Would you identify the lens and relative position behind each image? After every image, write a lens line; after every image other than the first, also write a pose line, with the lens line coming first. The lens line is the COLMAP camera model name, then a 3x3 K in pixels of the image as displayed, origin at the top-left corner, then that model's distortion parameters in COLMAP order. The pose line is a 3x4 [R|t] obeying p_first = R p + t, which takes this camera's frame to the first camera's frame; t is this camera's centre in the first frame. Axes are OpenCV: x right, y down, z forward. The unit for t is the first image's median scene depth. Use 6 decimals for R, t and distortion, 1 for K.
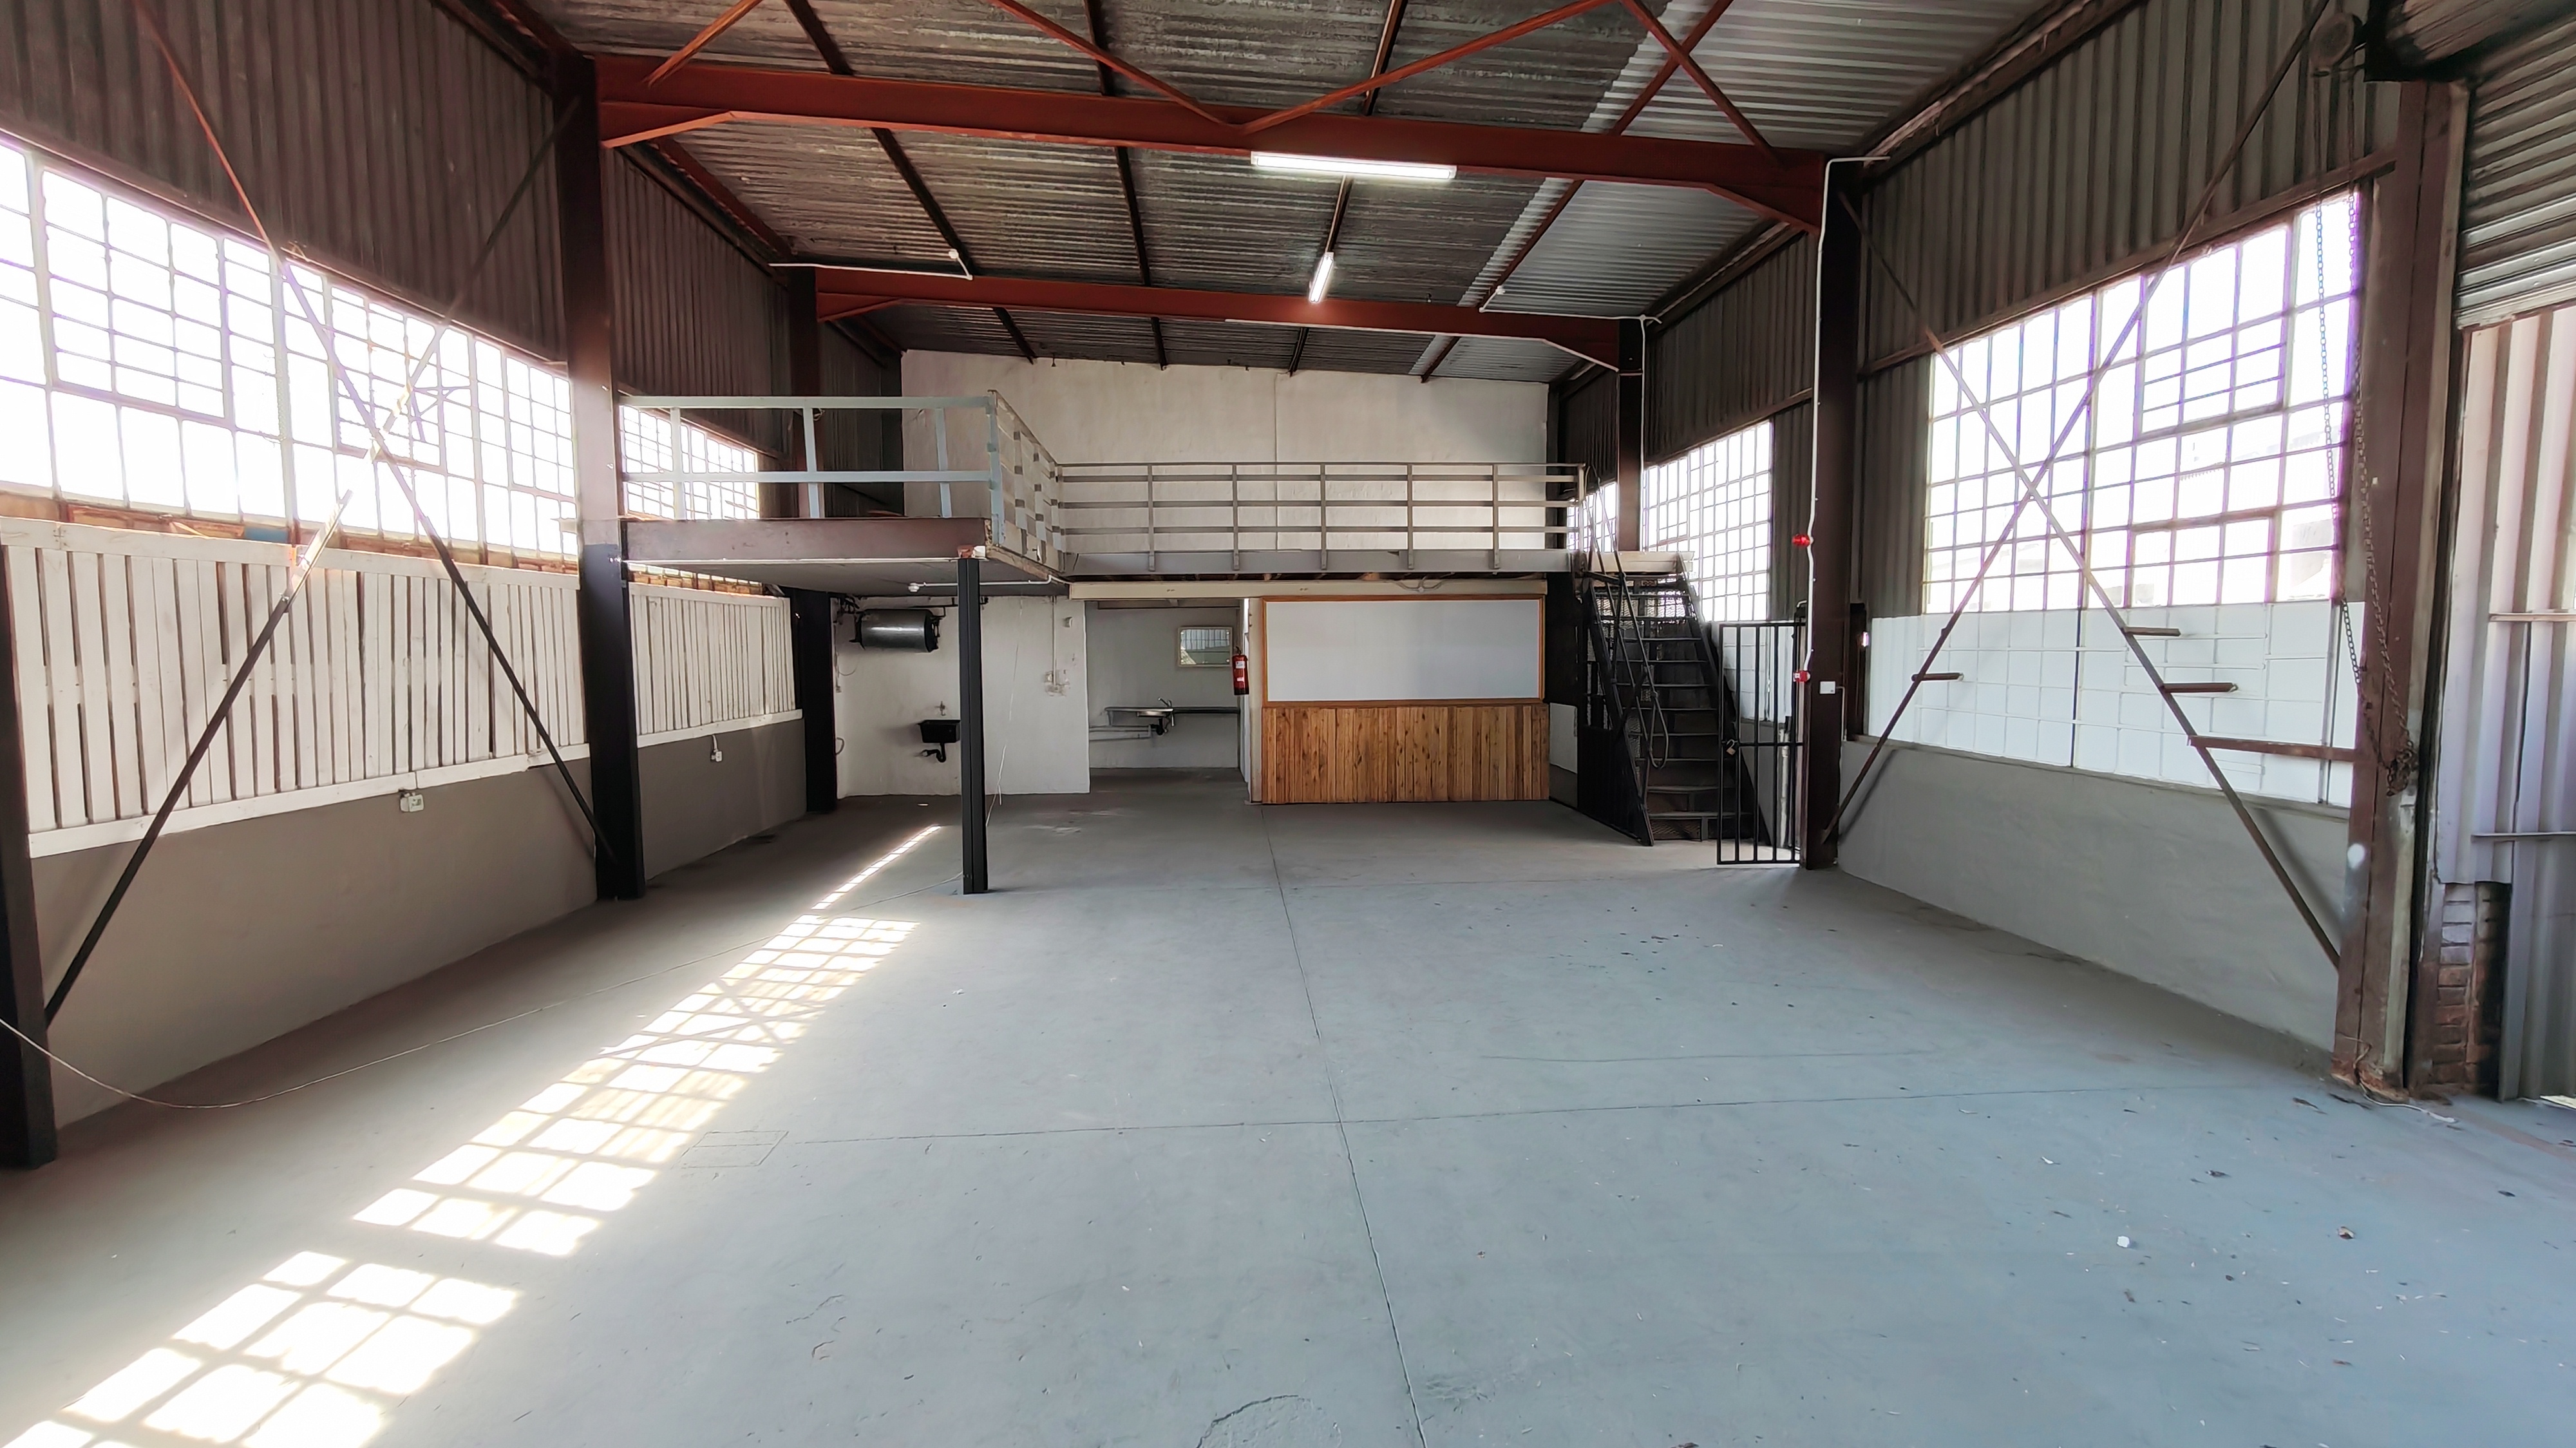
lens RADIAL K [[1179.5, 0, 1289.6], [0, 1179.5, 735.2], [0, 0, 1]] dist [-0.001016, -0.000021]
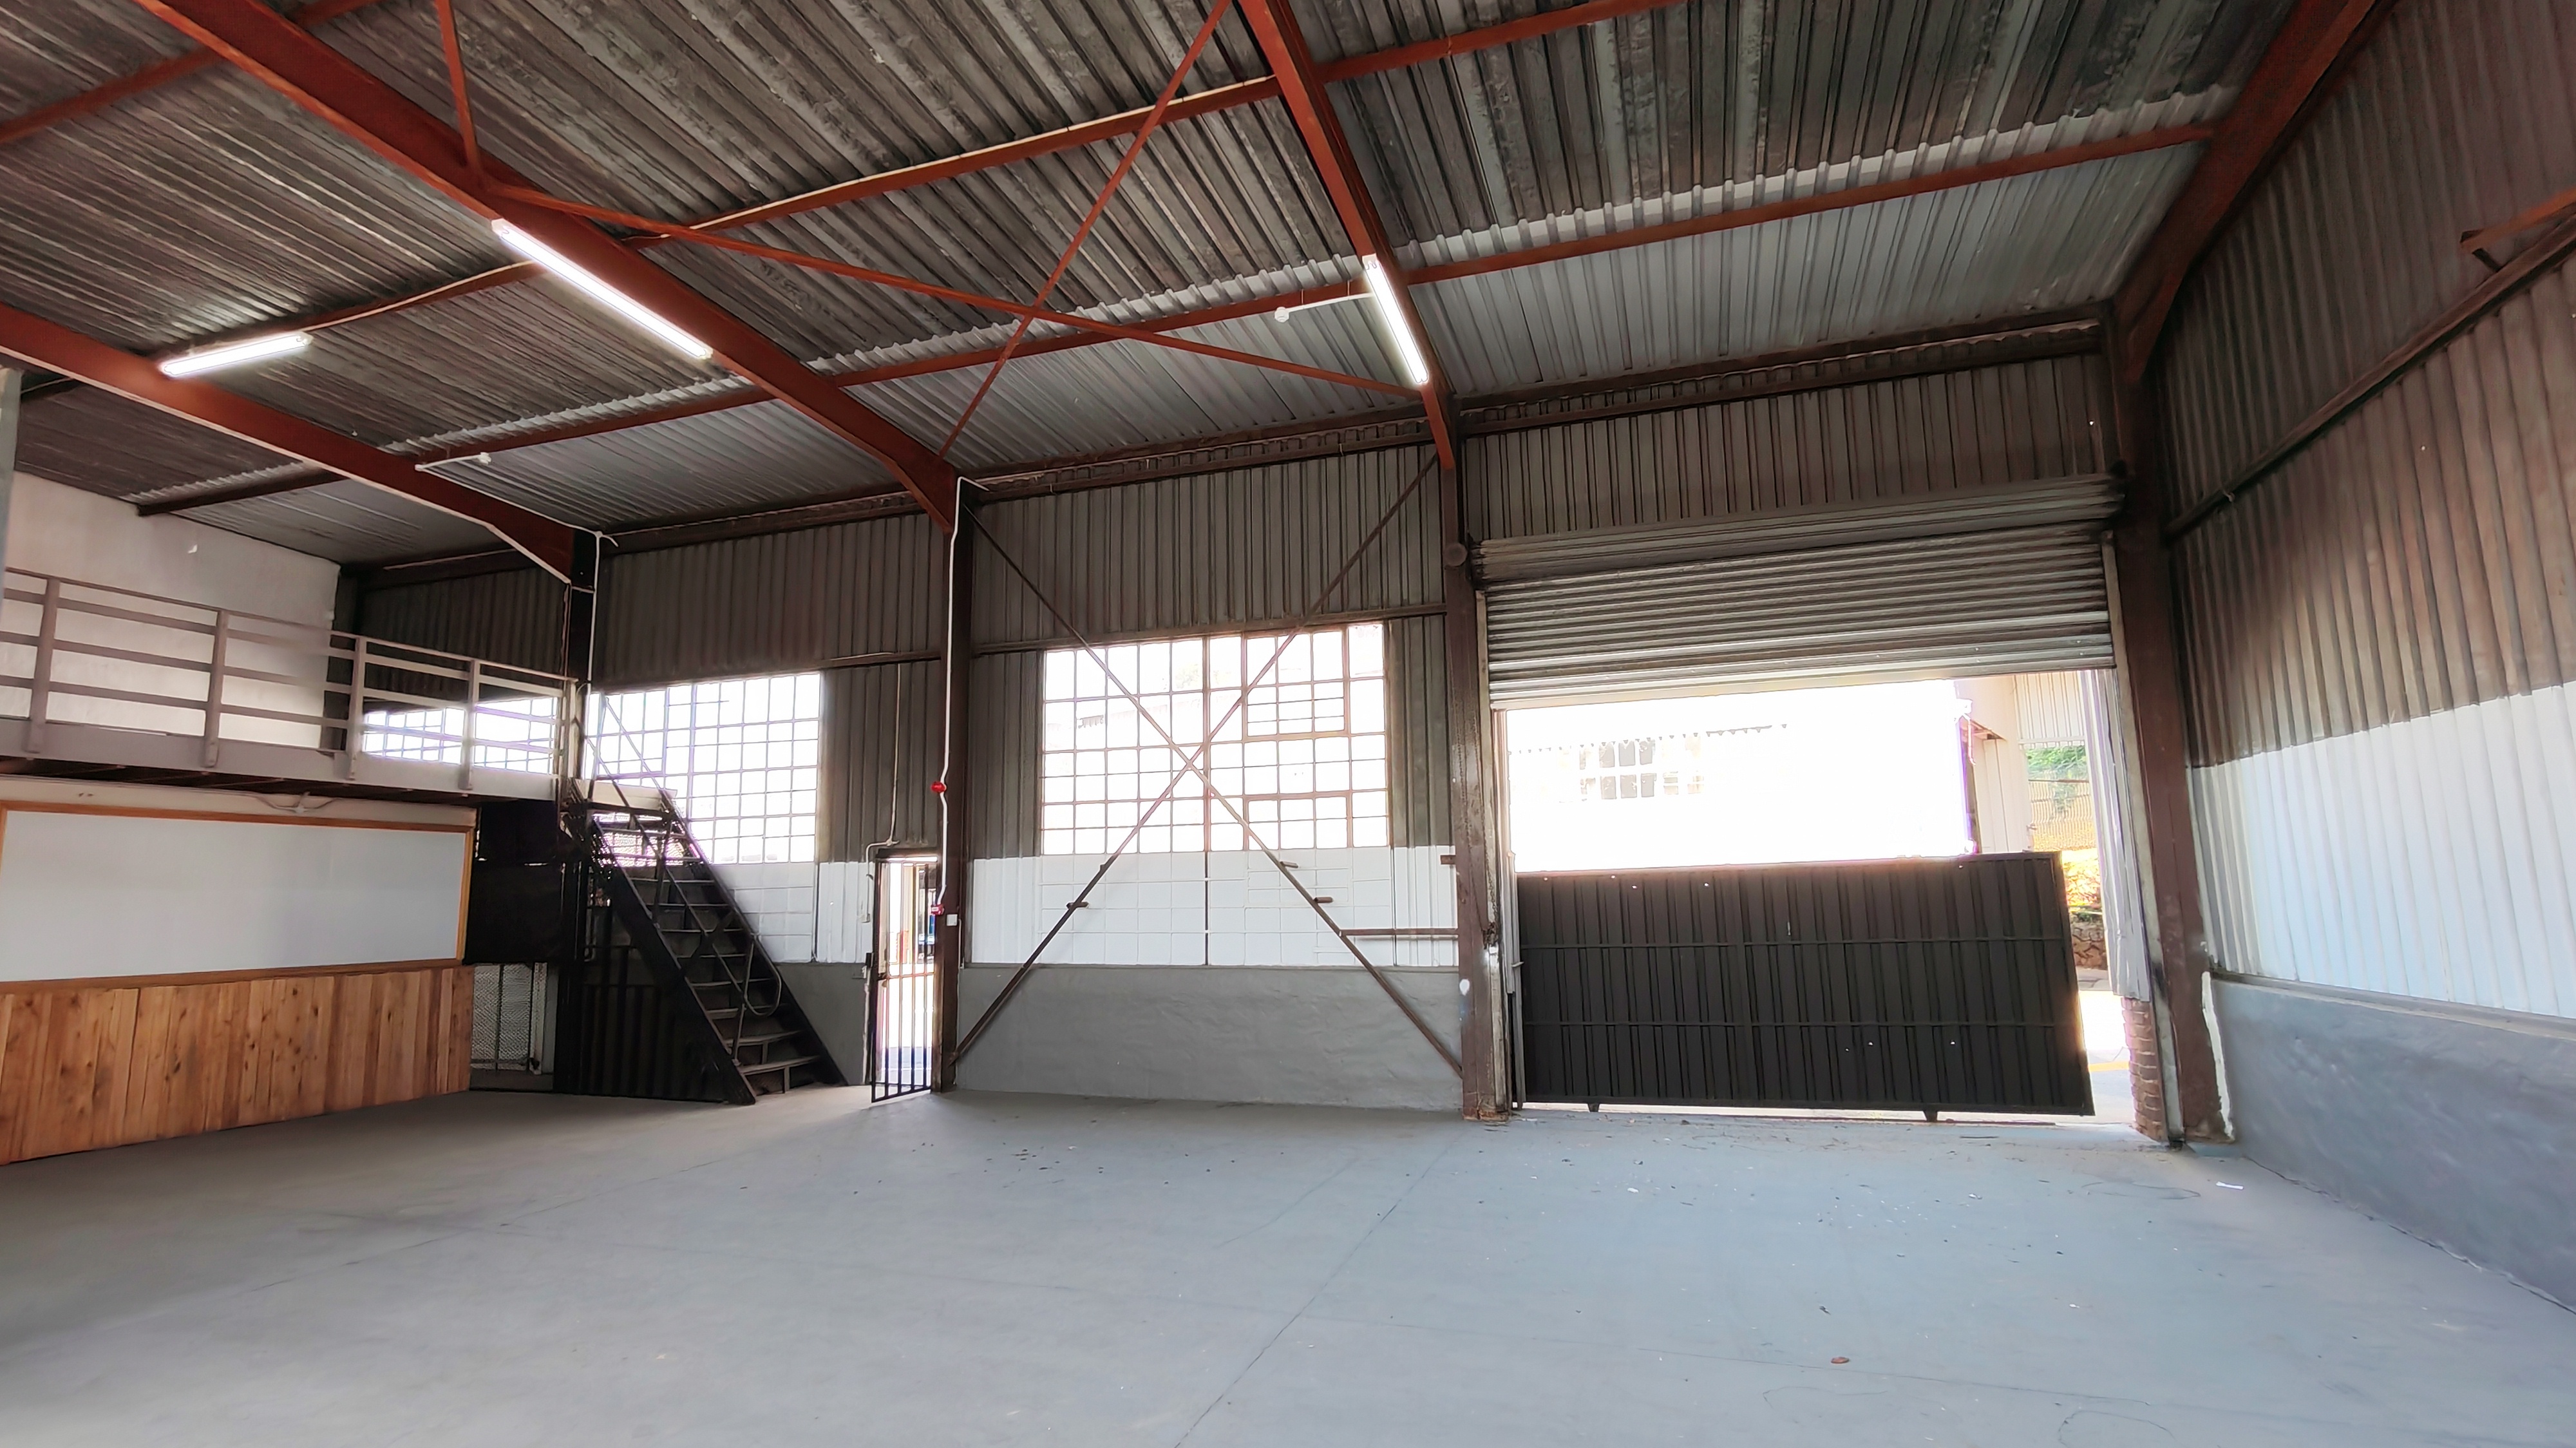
lens RADIAL K [[1175.0, 0, 1286.7], [0, 1175.0, 735.9], [0, 0, 1]] dist [0.000547, -0.000006]
pose [[0.380768, 0.130718, 0.915384, -0.506656], [0.084715, 0.980862, -0.175306, 0.011124], [-0.920782, 0.144298, 0.362407, 0.314831]]
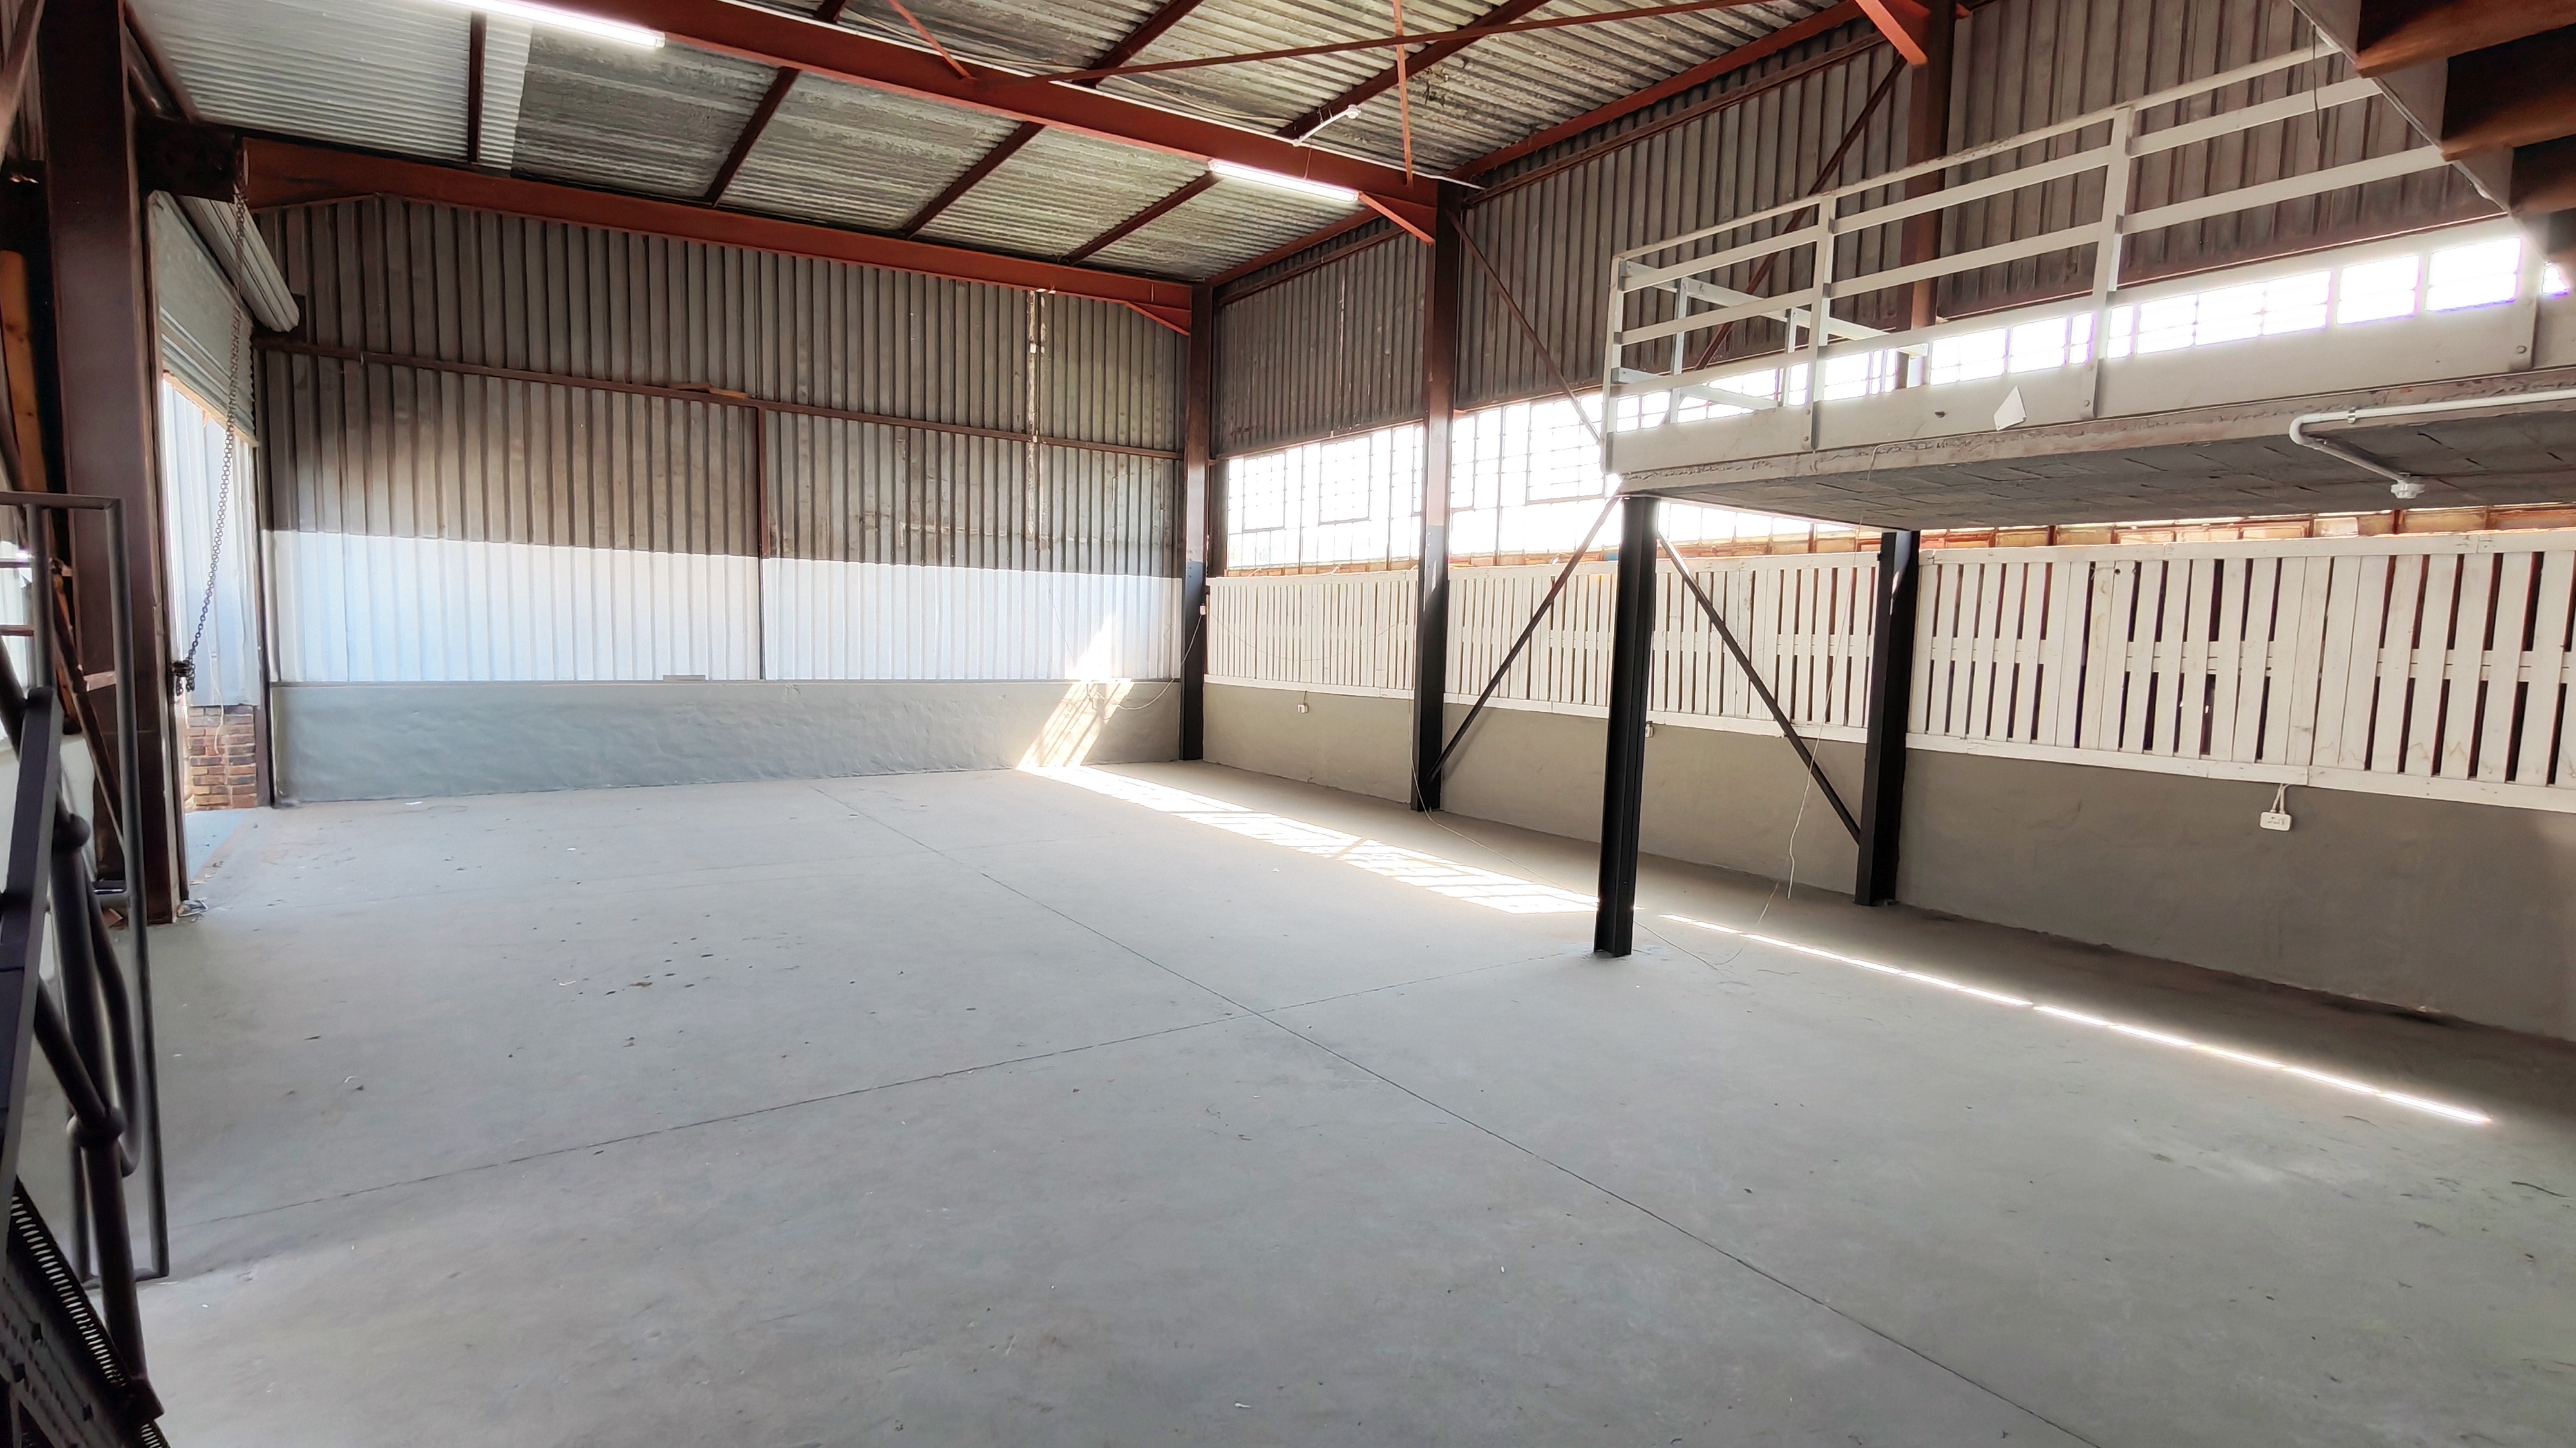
lens RADIAL K [[1179.5, 0, 1289.6], [0, 1179.5, 735.2], [0, 0, 1]] dist [-0.001016, -0.000021]
pose [[-0.852516, 0.032832, -0.521669, 0.302035], [-0.060674, 0.985063, 0.161150, -0.114037], [0.519167, 0.169034, -0.837790, 1.574700]]
